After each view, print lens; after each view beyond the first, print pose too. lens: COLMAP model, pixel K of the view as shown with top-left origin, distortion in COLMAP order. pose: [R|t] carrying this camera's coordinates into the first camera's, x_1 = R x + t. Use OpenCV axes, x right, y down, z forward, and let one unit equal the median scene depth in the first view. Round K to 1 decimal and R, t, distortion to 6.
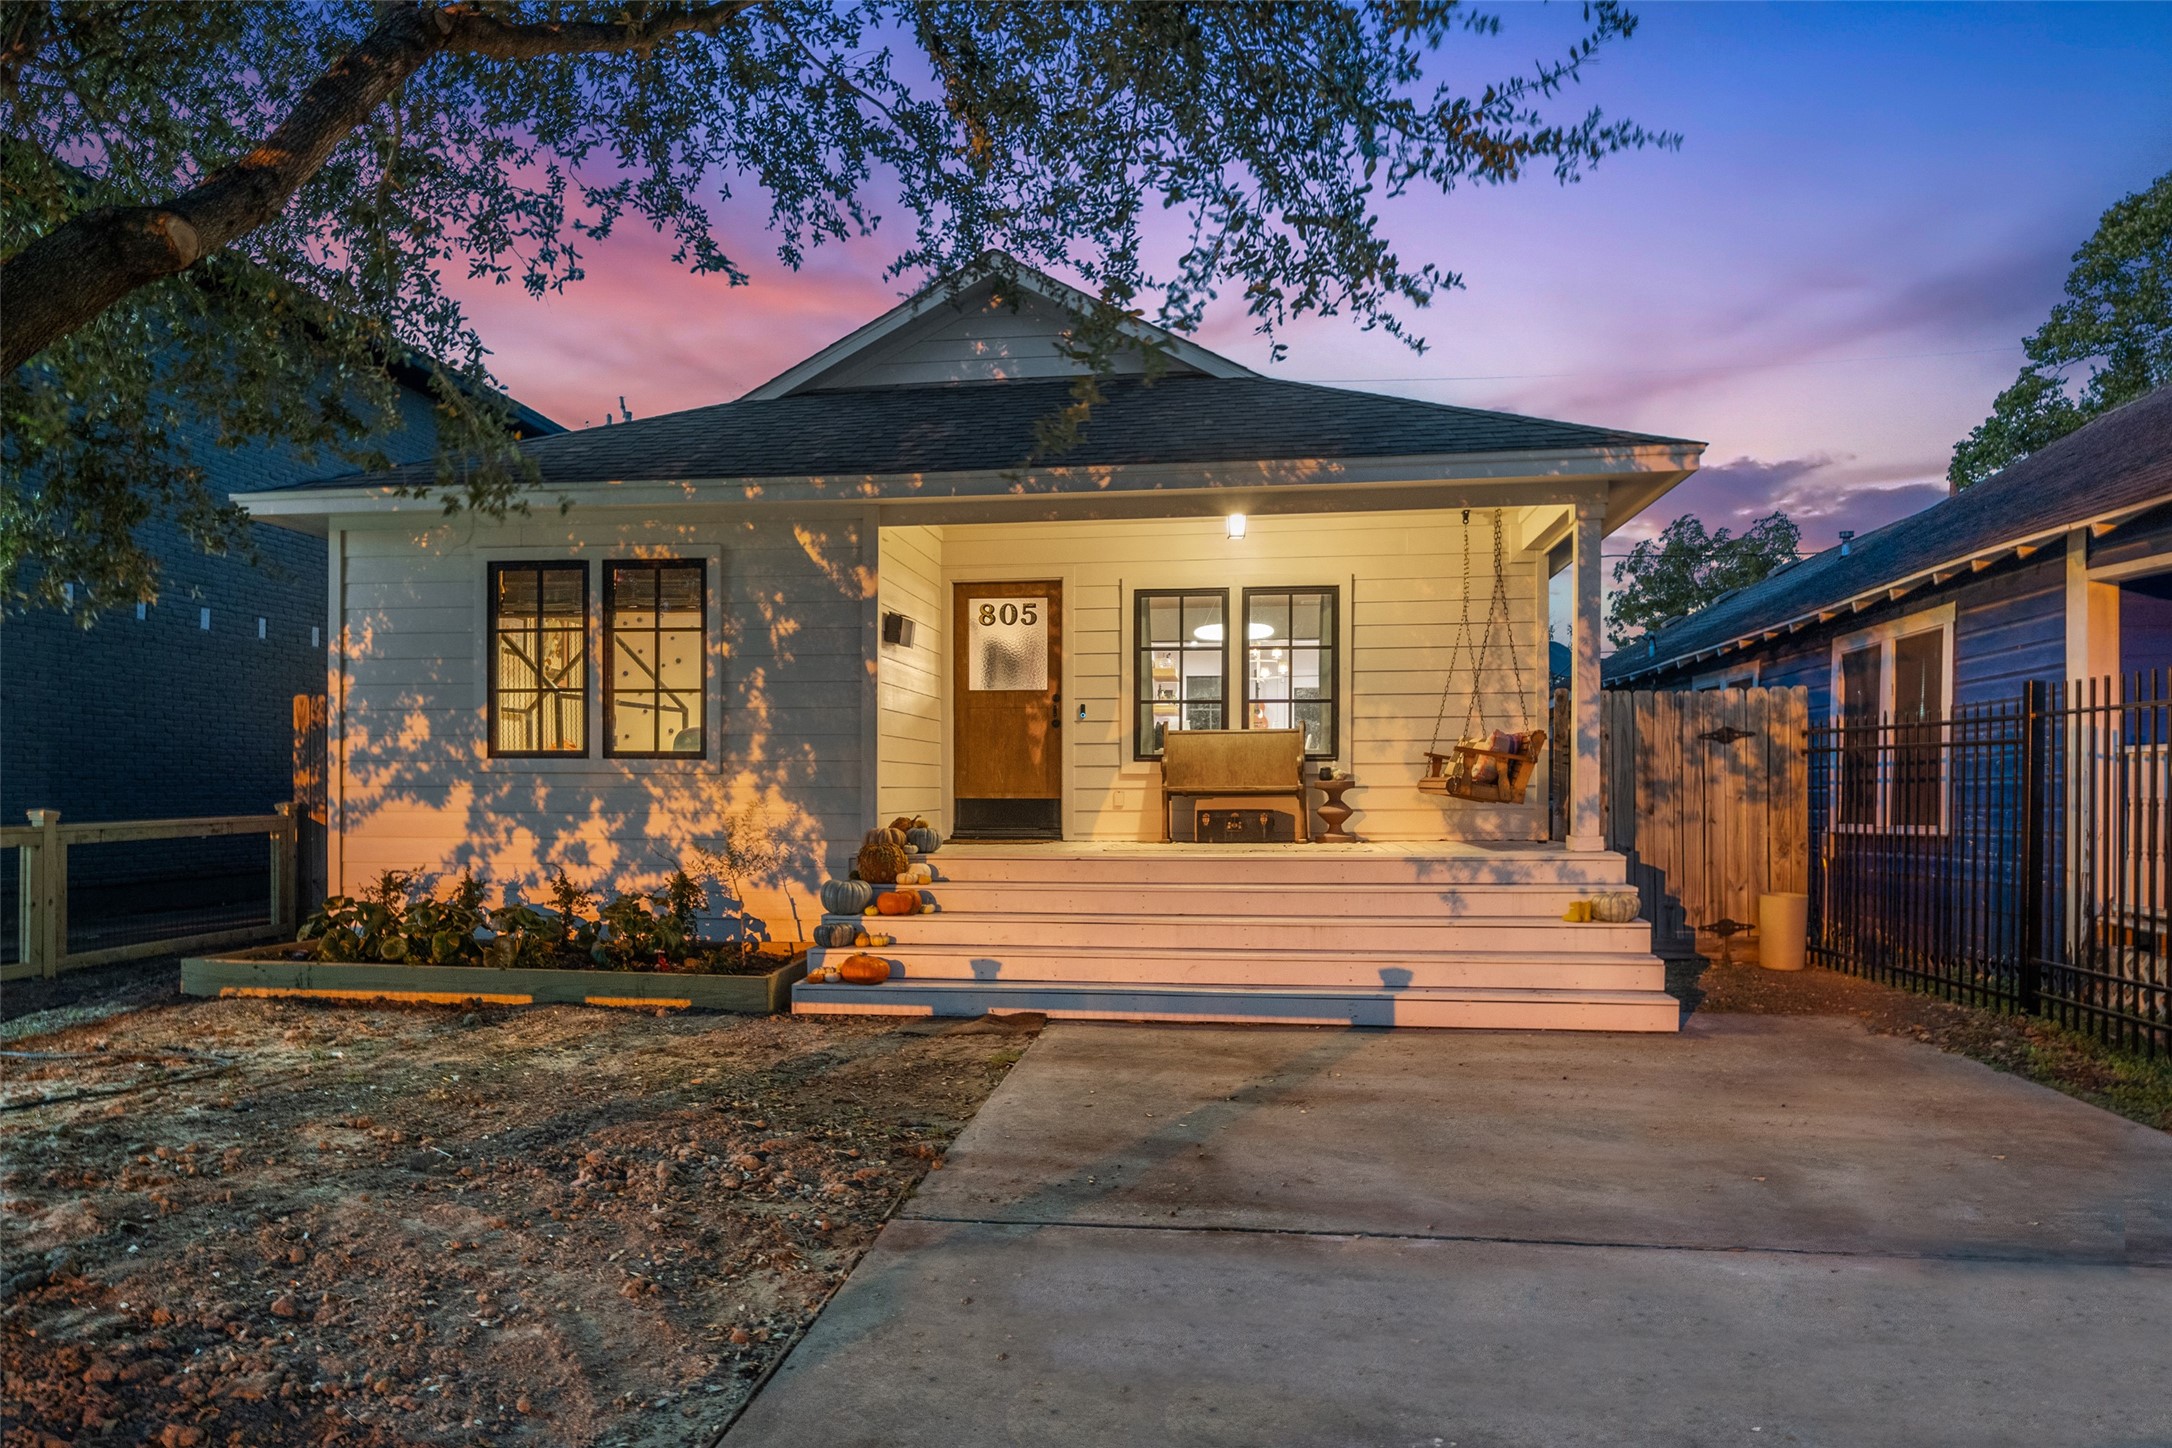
lens RADIAL K [[1305.0, 0, 1086.0], [0, 1305.0, 724.0], [0, 0, 1]] dist [0.003802, -0.001638]
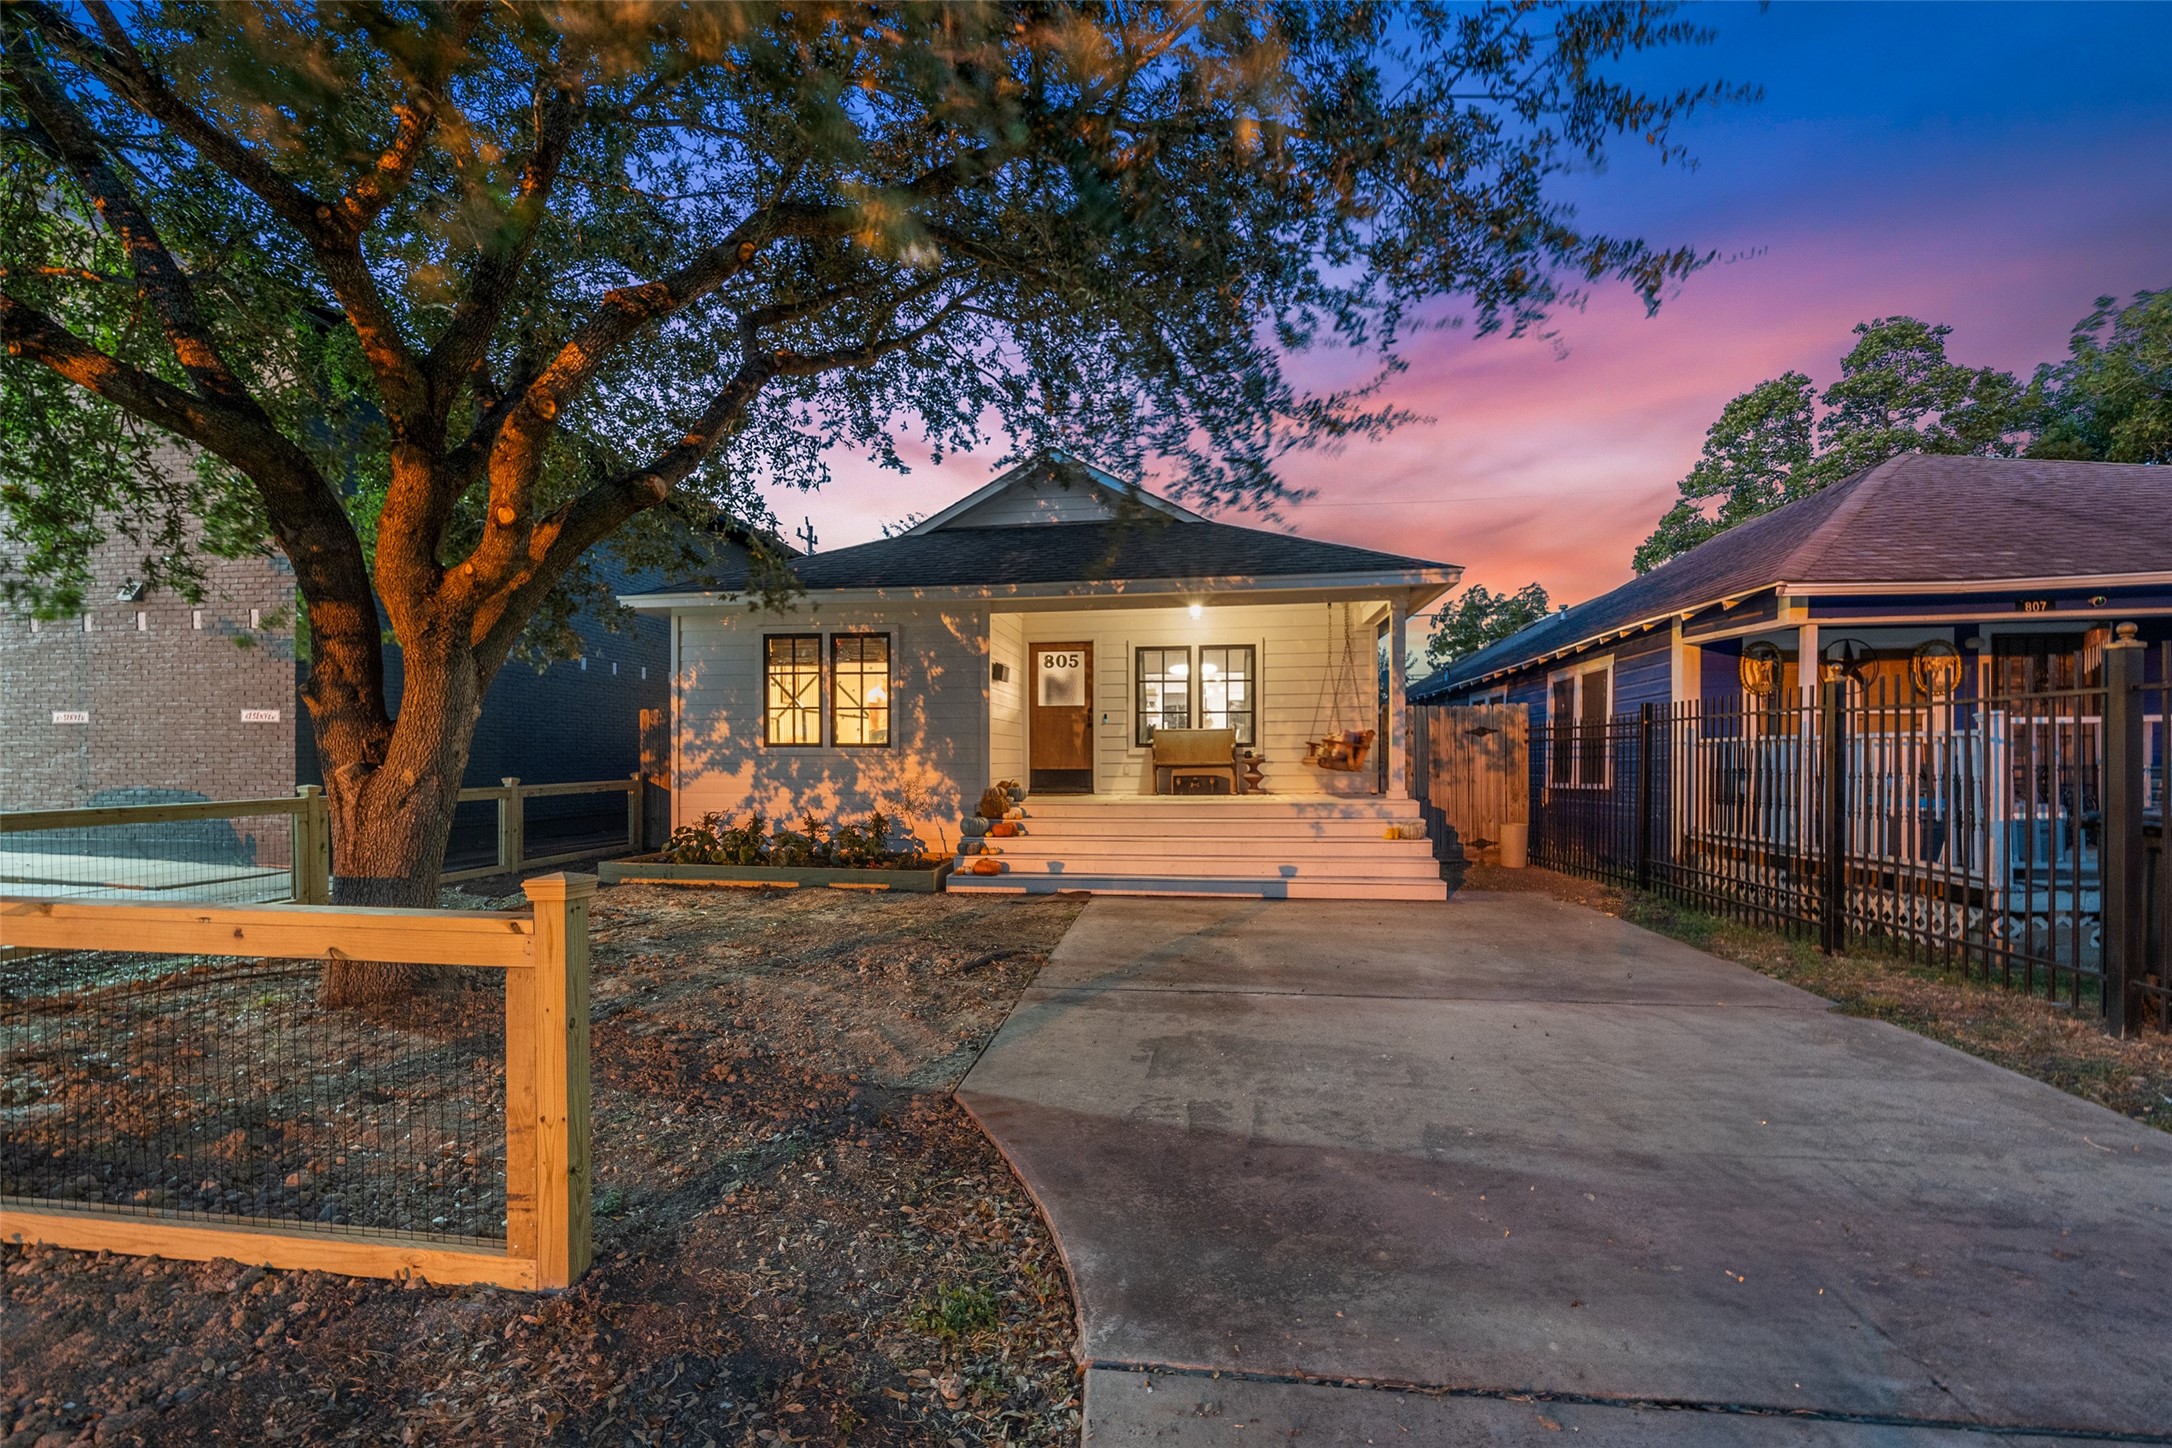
lens RADIAL K [[897.7, 0, 1069.8], [0, 897.7, 704.0], [0, 0, 1]] dist [-0.001723, -0.000081]
pose [[0.999881, -0.003794, -0.014960, -0.035113], [0.003663, 0.999954, -0.008809, -0.020086], [0.014992, 0.008753, 0.999849, -0.198061]]
